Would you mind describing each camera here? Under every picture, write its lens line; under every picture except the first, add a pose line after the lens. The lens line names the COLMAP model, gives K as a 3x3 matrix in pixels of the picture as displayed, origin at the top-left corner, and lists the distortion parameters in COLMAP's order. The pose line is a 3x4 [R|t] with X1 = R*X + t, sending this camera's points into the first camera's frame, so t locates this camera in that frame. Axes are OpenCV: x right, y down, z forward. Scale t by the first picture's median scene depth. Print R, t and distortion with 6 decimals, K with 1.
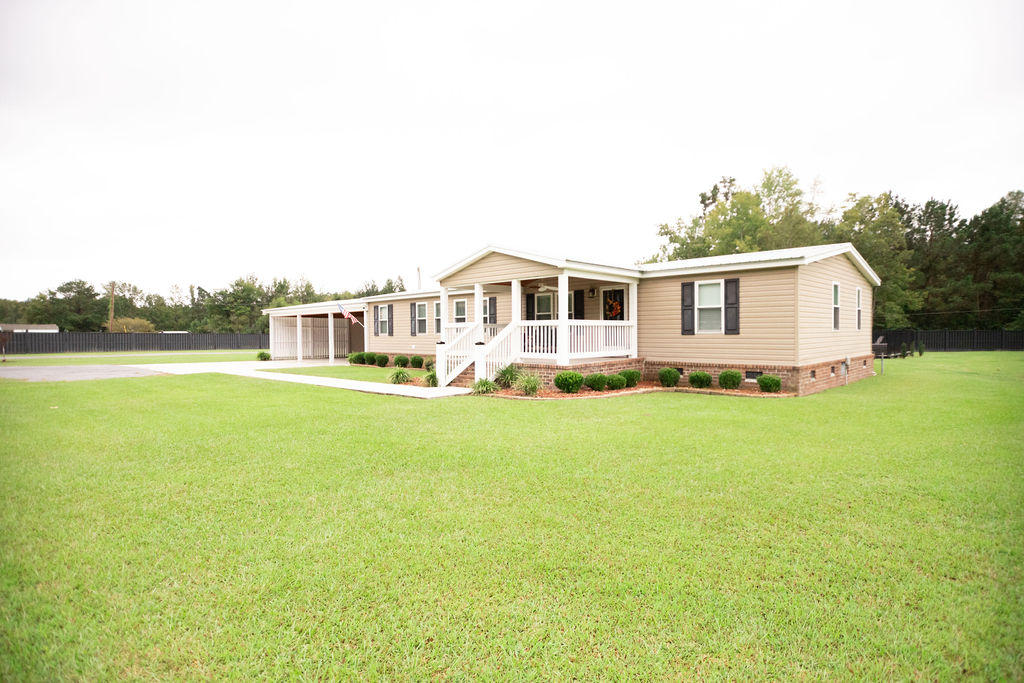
lens RADIAL K [[527.1, 0, 516.2], [0, 527.1, 350.0], [0, 0, 1]] dist [0.006548, 0.003055]
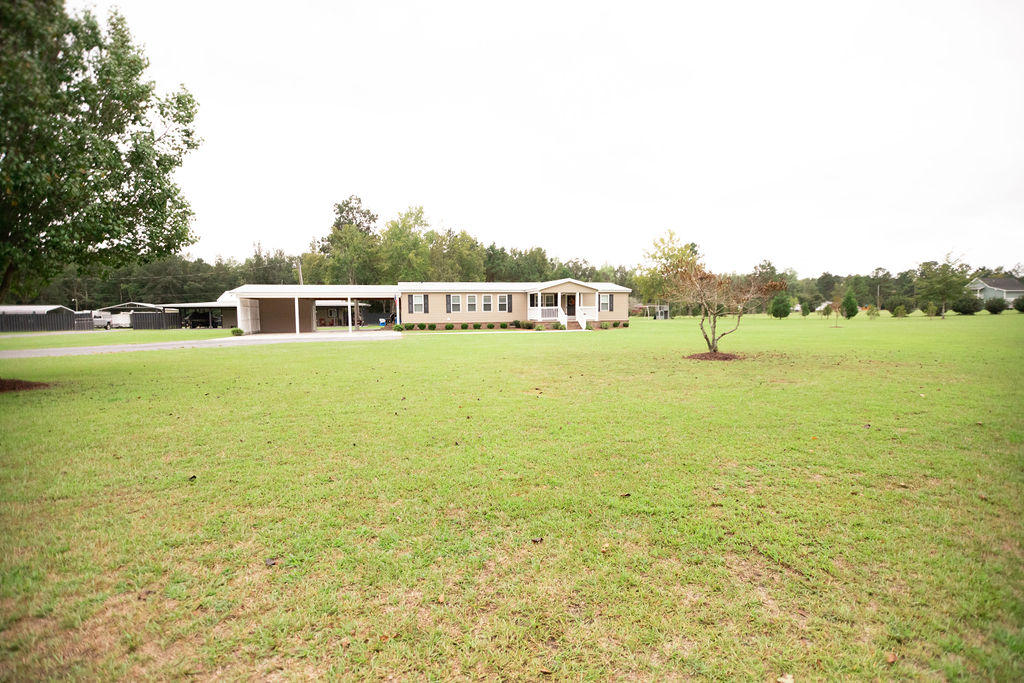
lens RADIAL K [[527.1, 0, 516.0], [0, 527.1, 340.8], [0, 0, 1]] dist [0.006548, 0.003055]
pose [[0.576726, -0.042375, 0.815838, -1.276080], [0.031251, 0.999067, 0.029800, 0.018326], [-0.816340, 0.008309, 0.577512, -0.193488]]
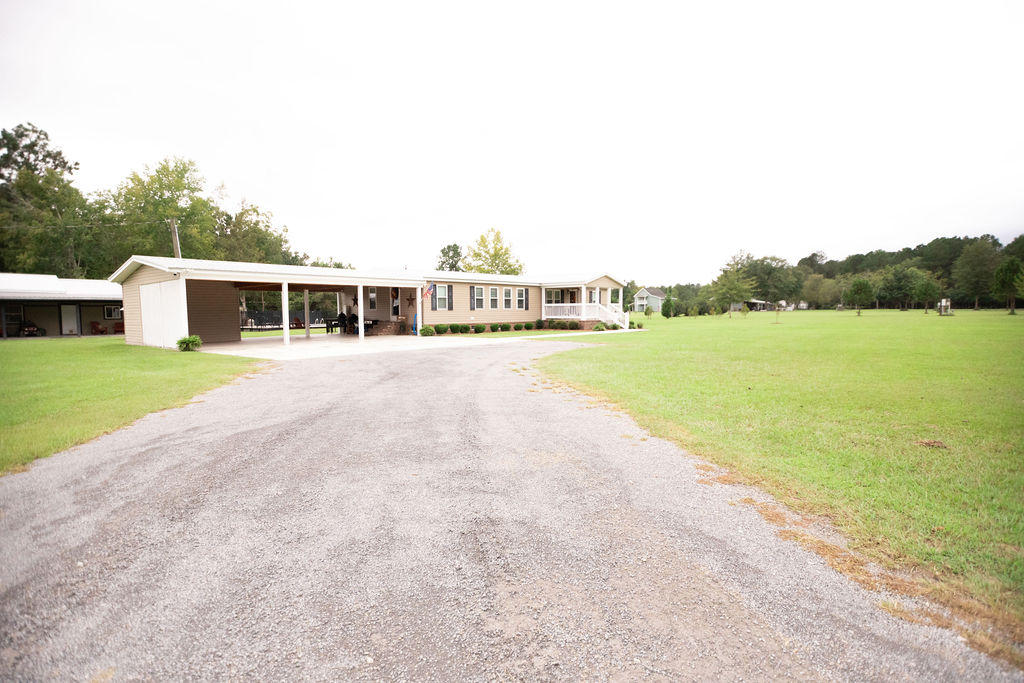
lens RADIAL K [[527.1, 0, 512.6], [0, 527.1, 338.4], [0, 0, 1]] dist [0.006548, 0.003055]
pose [[-0.014249, -0.043060, 0.998971, -1.297789], [0.040526, 0.998227, 0.043606, -0.007593], [-0.999077, 0.041106, -0.012478, 0.757811]]
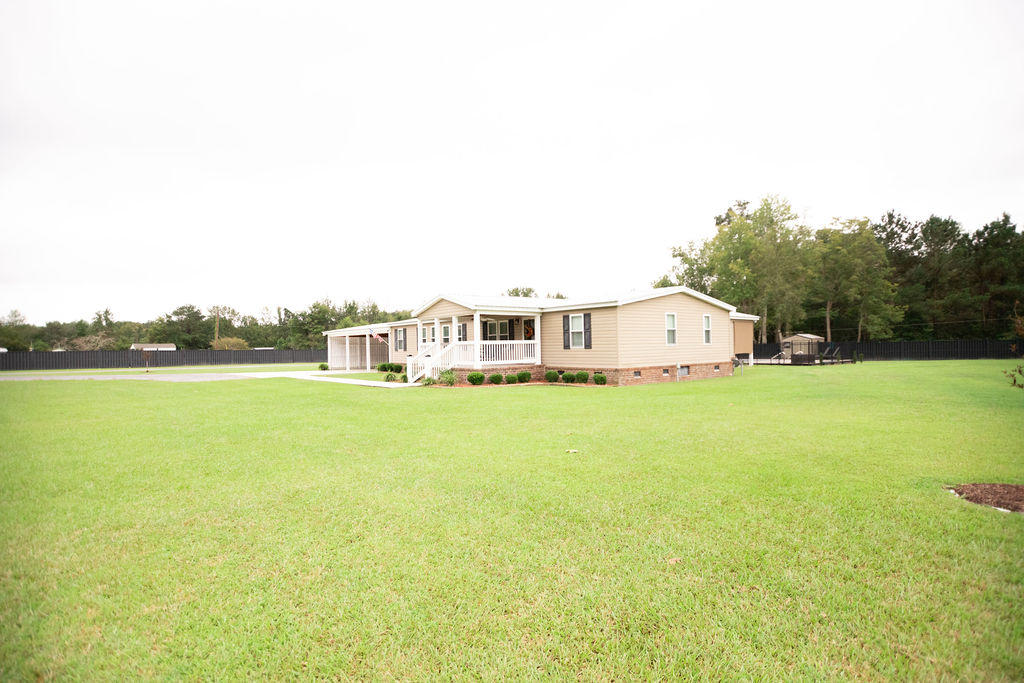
lens RADIAL K [[527.1, 0, 516.2], [0, 527.1, 340.1], [0, 0, 1]] dist [0.006548, 0.003055]
pose [[0.991428, -0.011797, -0.130118, 0.198786], [0.006139, 0.999022, -0.043793, 0.005975], [0.130507, 0.042618, 0.990531, -0.284344]]
